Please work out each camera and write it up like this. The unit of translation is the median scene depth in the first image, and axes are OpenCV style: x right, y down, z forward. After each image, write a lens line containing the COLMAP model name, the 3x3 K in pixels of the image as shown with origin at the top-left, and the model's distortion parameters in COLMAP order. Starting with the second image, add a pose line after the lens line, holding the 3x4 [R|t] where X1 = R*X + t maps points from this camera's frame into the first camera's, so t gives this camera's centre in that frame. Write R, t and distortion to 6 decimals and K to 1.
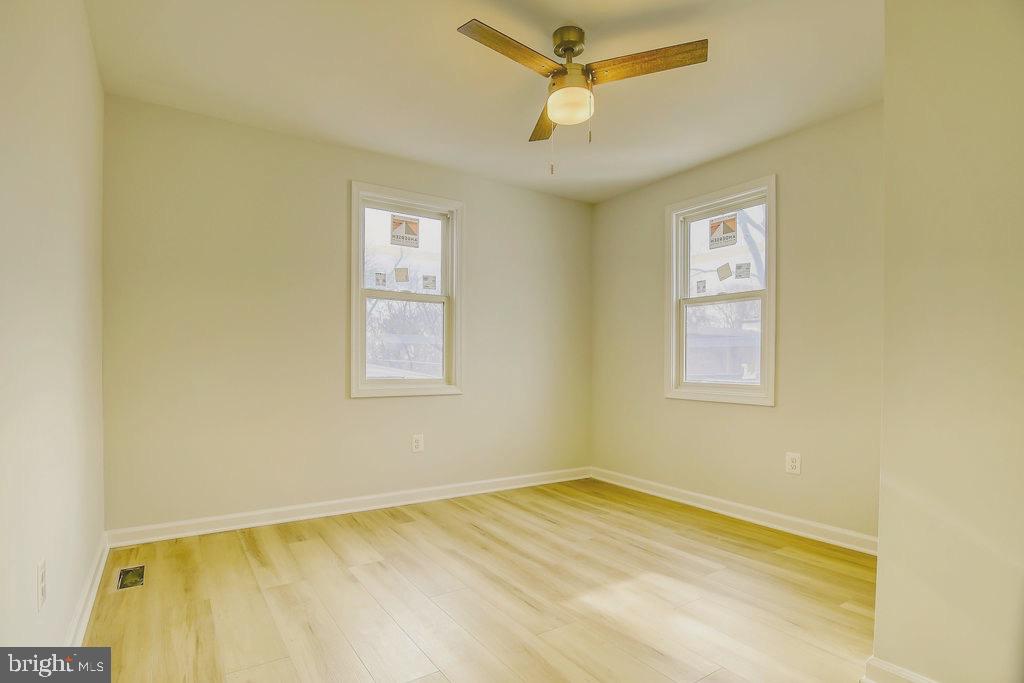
lens RADIAL K [[516.5, 0, 512.0], [0, 516.5, 341.5], [0, 0, 1]] dist [-0.021199, 0.000319]
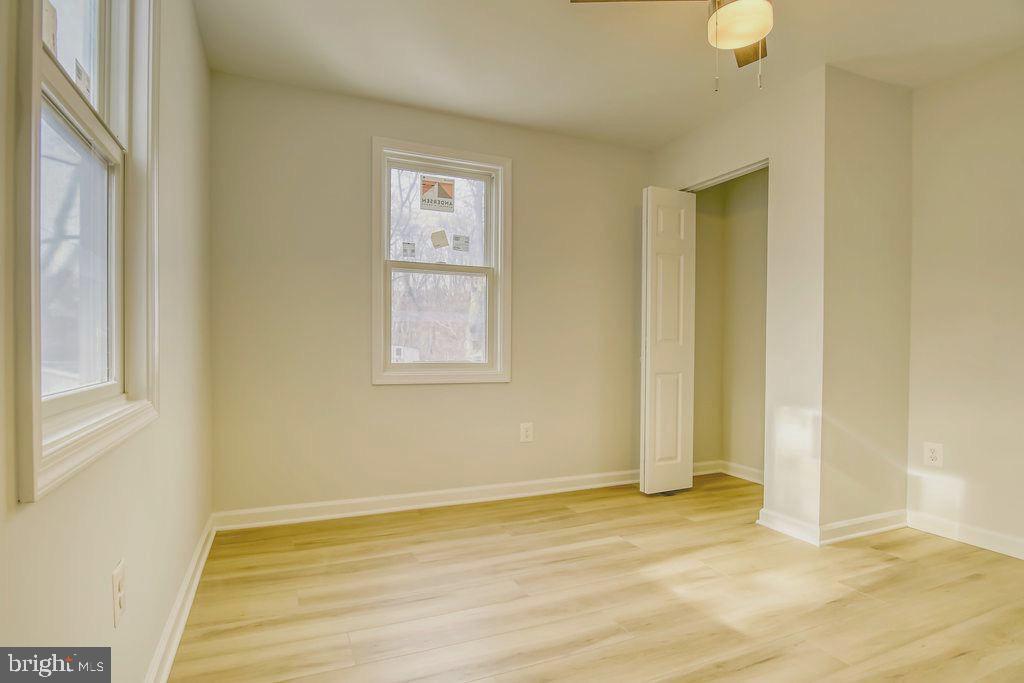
lens RADIAL K [[508.7, 0, 482.0], [0, 508.7, 344.1], [0, 0, 1]] dist [-0.011544, -0.000329]
pose [[0.205606, -0.003916, 0.978627, -0.470465], [-0.043549, 0.998965, 0.013147, 0.034815], [-0.977665, -0.045321, 0.205223, 0.780372]]
